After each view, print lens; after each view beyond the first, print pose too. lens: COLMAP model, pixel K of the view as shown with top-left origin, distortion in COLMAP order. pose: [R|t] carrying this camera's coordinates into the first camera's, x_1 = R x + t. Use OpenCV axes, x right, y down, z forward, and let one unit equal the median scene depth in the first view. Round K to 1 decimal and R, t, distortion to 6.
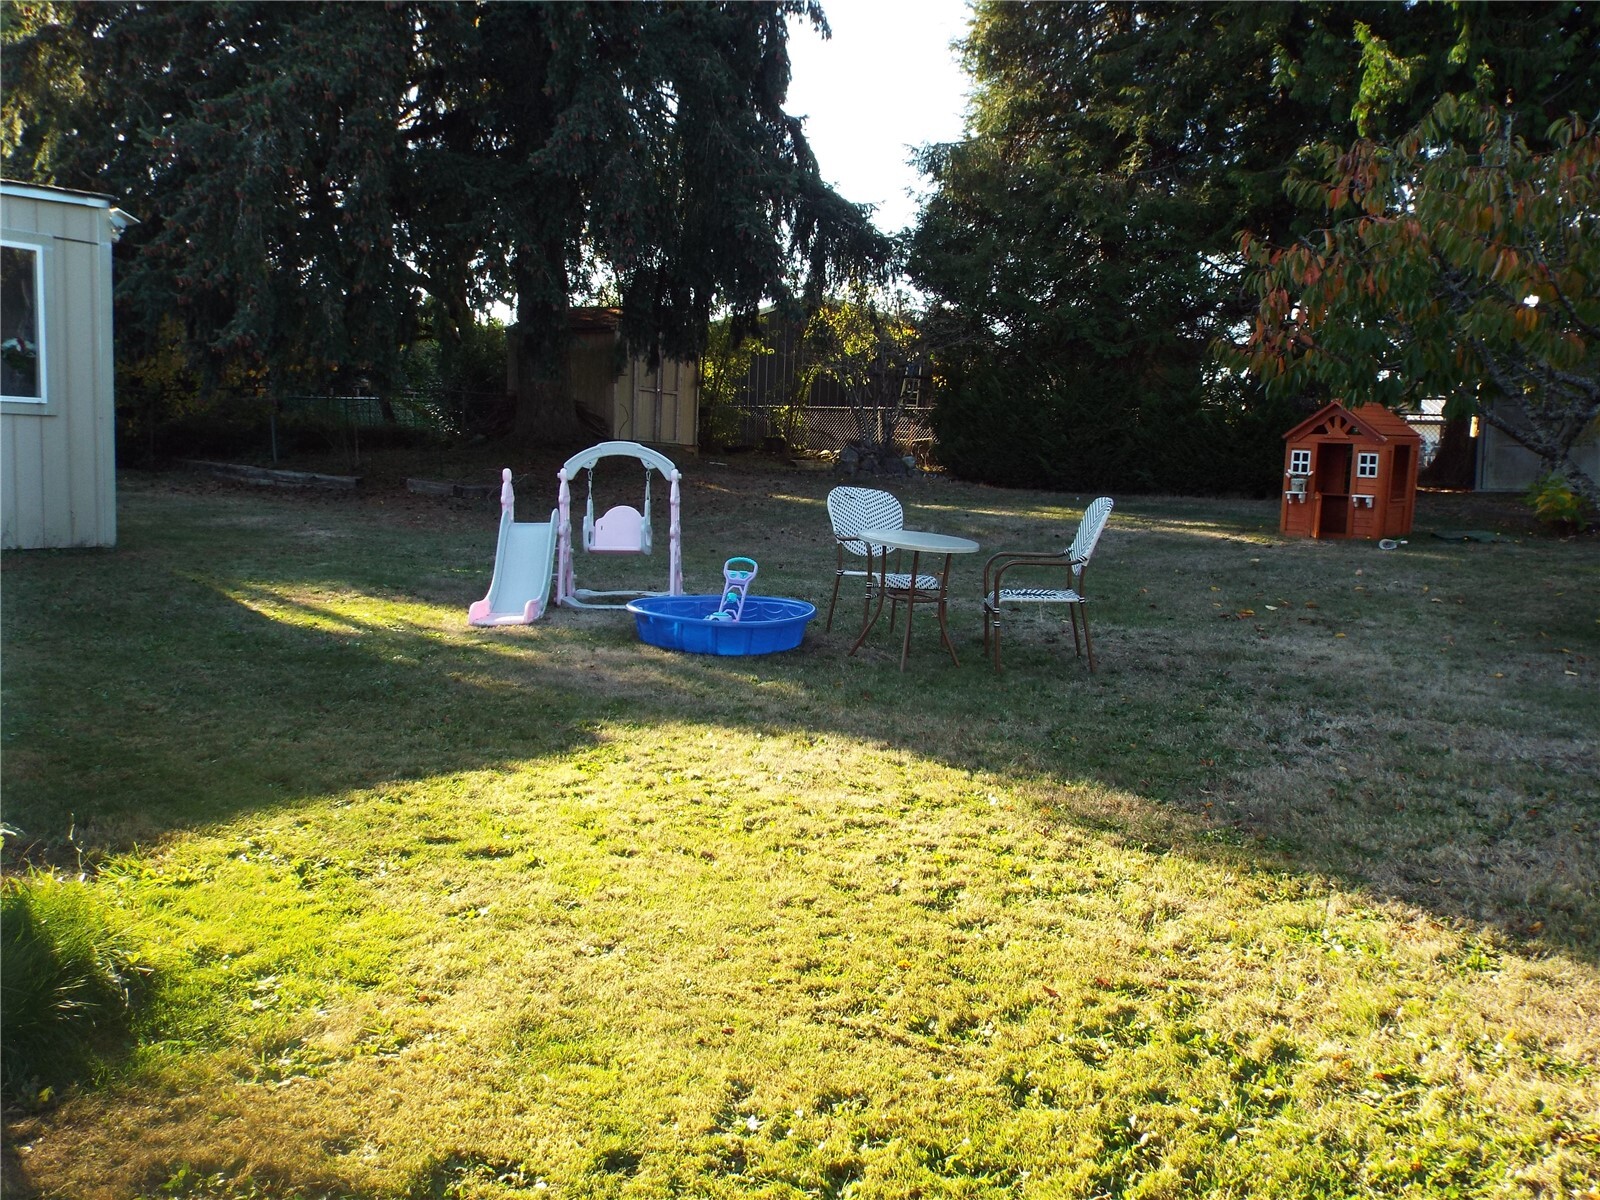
lens RADIAL K [[1313.1, 0, 805.5], [0, 1313.1, 607.7], [0, 0, 1]] dist [0.011237, -0.010324]
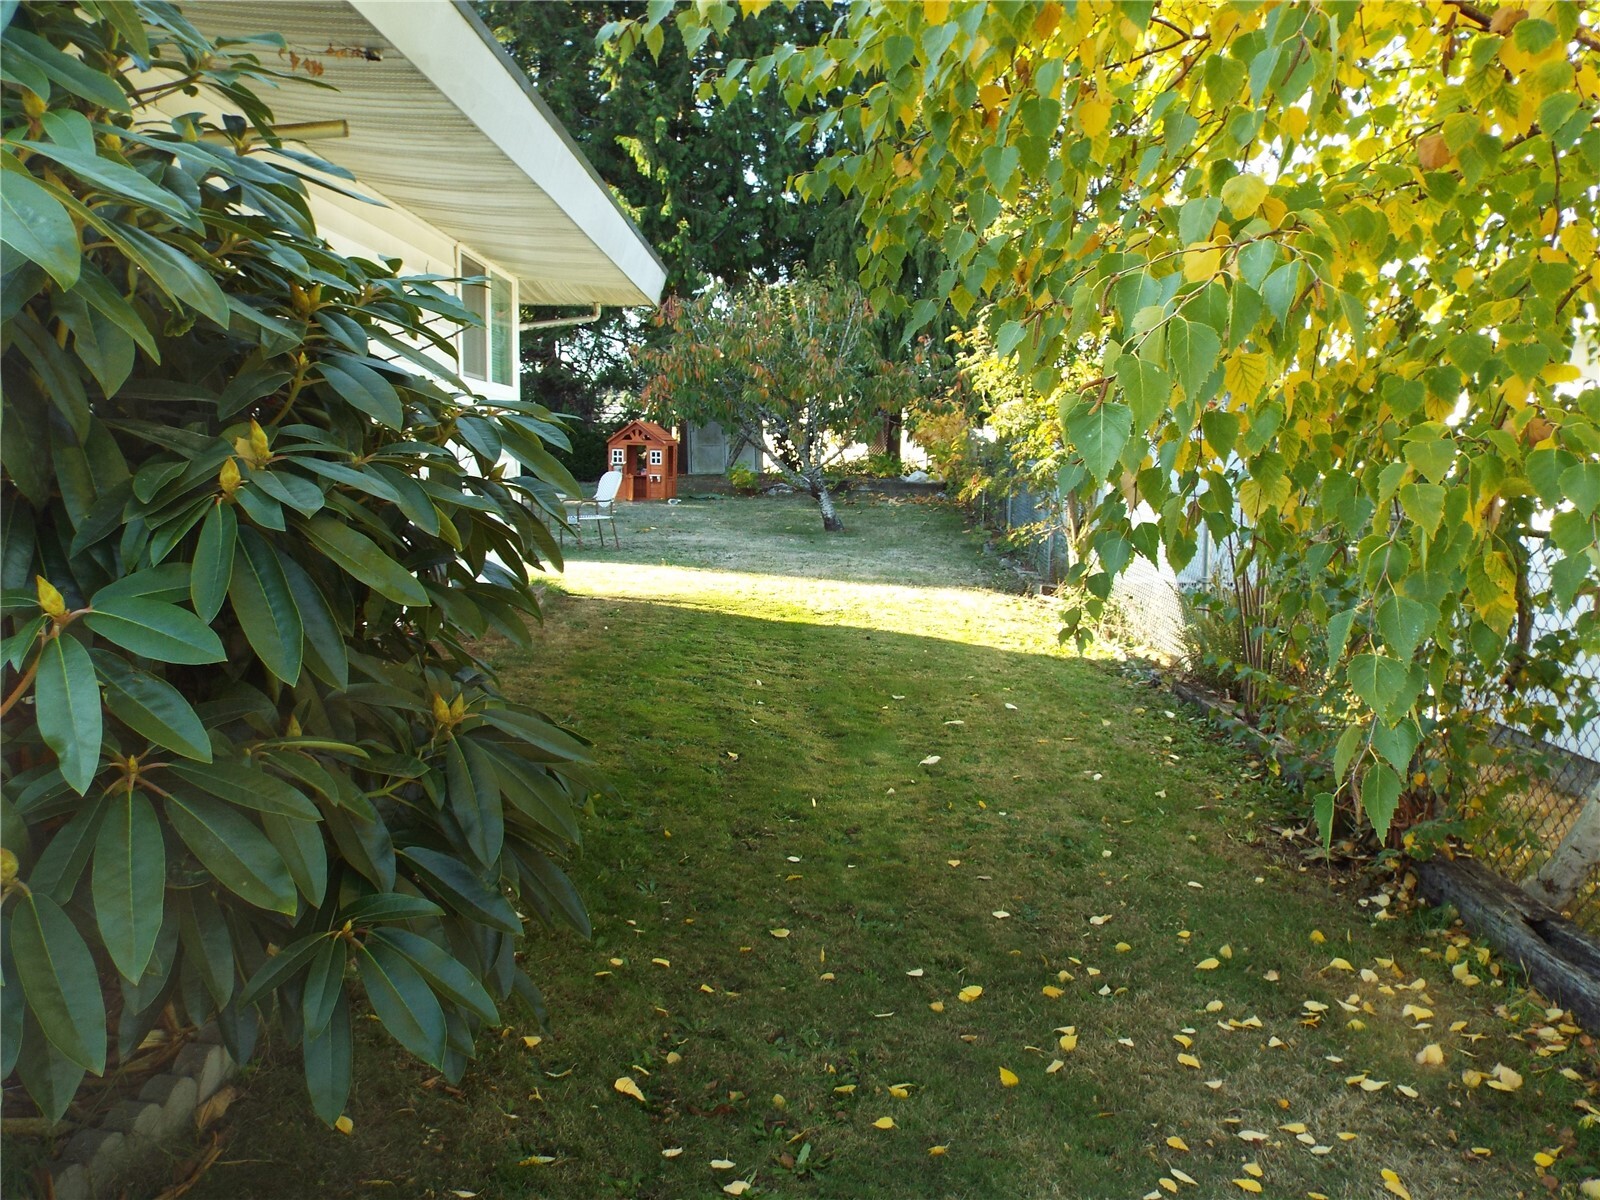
lens RADIAL K [[1313.1, 0, 805.5], [0, 1313.1, 607.7], [0, 0, 1]] dist [0.011237, -0.010324]
pose [[0.809855, -0.079352, 0.581238, -0.831858], [0.079196, 0.996528, 0.025701, 0.115139], [-0.581259, 0.025218, 0.813327, -0.995501]]
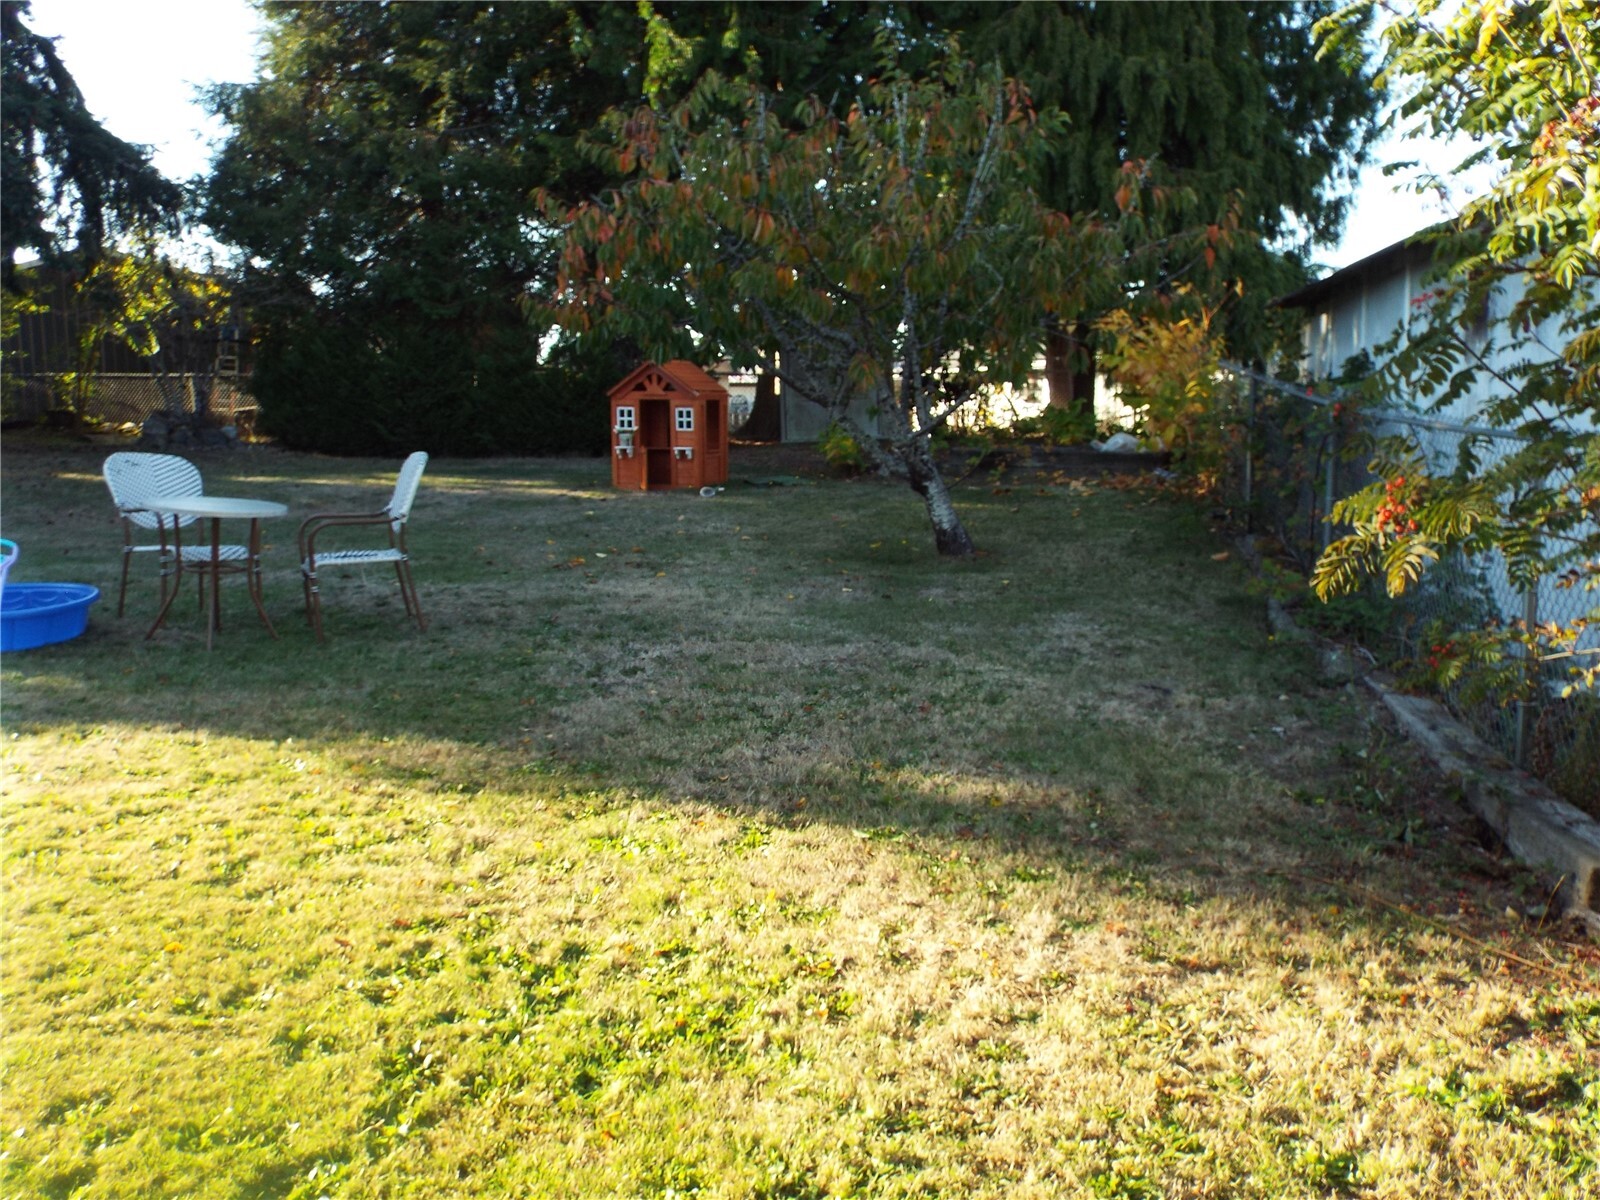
lens RADIAL K [[1318.6, 0, 795.6], [0, 1318.6, 606.0], [0, 0, 1]] dist [0.013842, 0.012445]
pose [[0.890043, -0.091866, 0.446524, 0.025209], [0.081910, 0.995771, 0.041597, 0.011460], [-0.448457, -0.000449, 0.893804, -0.006458]]
